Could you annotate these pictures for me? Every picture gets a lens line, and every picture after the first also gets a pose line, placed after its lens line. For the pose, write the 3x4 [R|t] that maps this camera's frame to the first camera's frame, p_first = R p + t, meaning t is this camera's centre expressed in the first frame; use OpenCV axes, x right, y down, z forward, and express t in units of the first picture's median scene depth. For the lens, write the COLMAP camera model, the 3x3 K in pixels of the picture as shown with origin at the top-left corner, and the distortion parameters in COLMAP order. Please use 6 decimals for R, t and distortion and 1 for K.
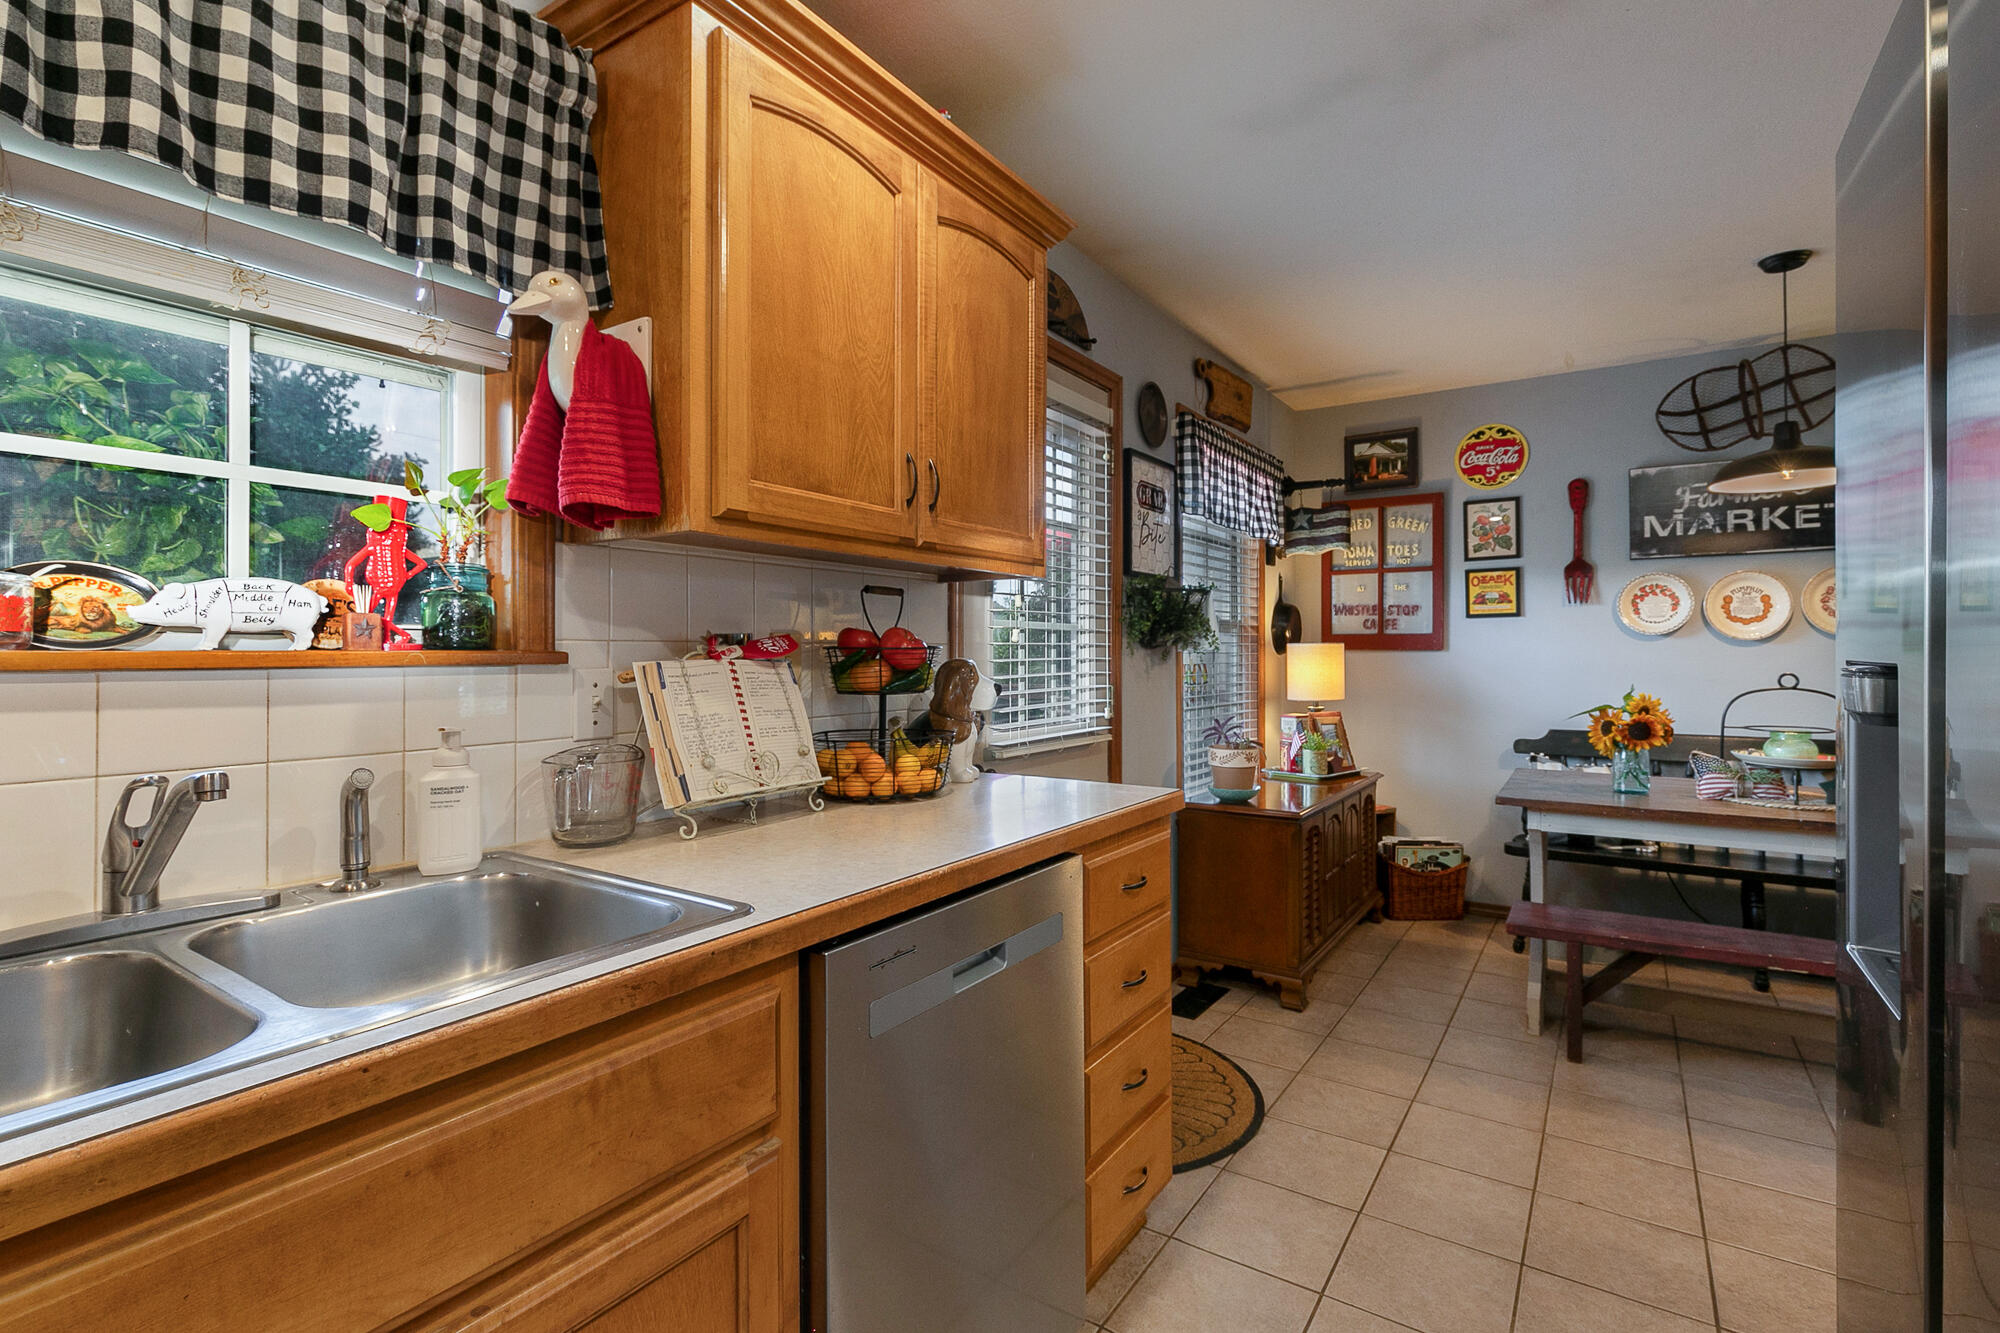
lens RADIAL K [[936.4, 0, 1003.1], [0, 936.4, 654.9], [0, 0, 1]] dist [0.000324, -0.000257]
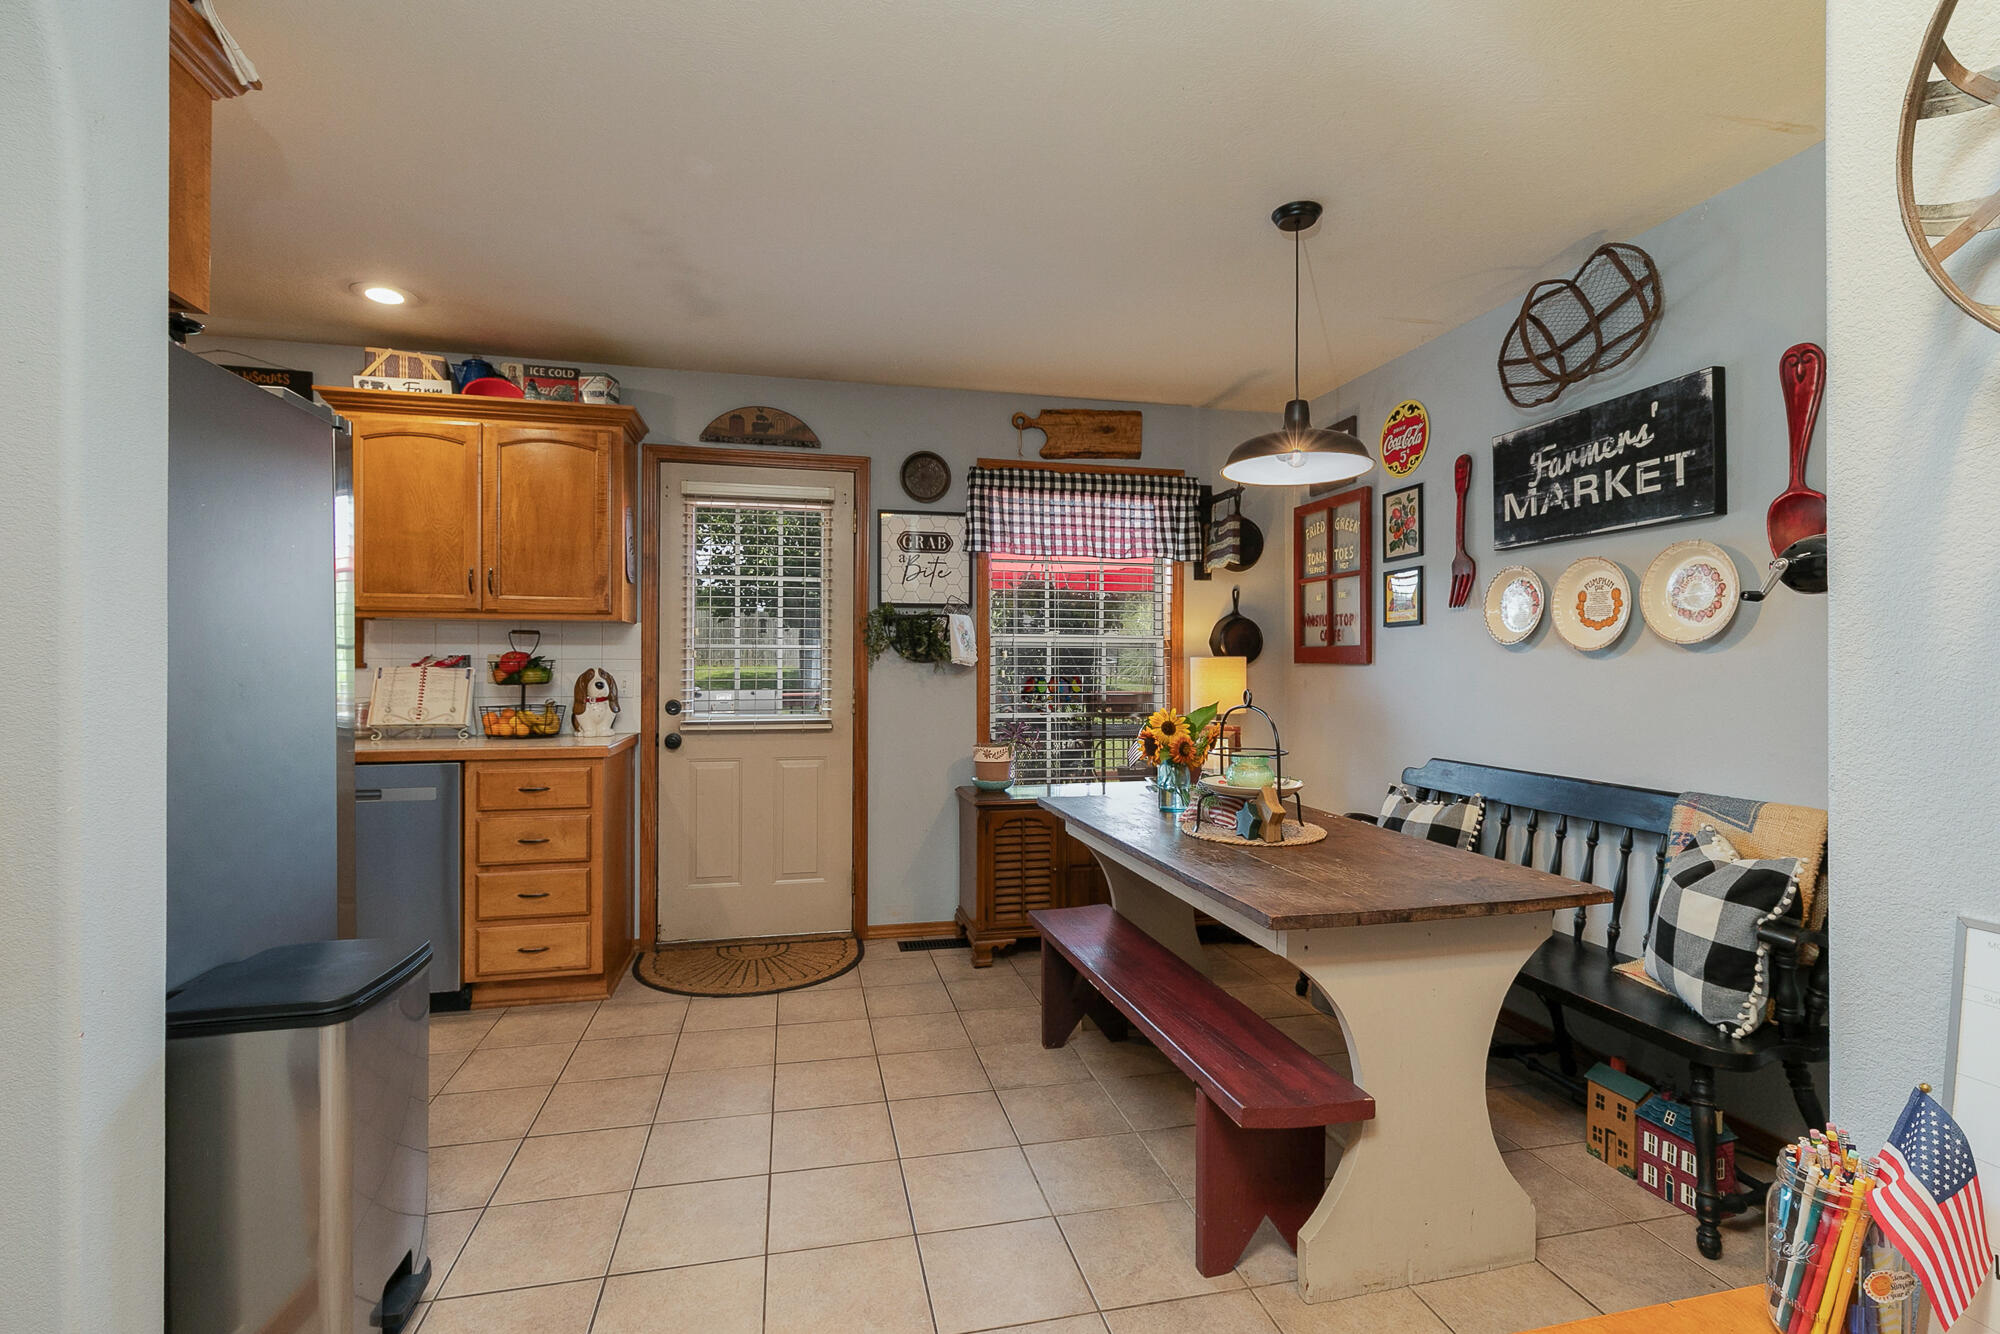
lens RADIAL K [[936.4, 0, 1003.9], [0, 936.4, 673.5], [0, 0, 1]] dist [0.000324, -0.000257]
pose [[0.724684, 0.007768, -0.689038, 0.939938], [-0.005573, 0.999970, 0.005412, 0.001062], [0.689059, -0.000082, 0.724705, 0.135926]]
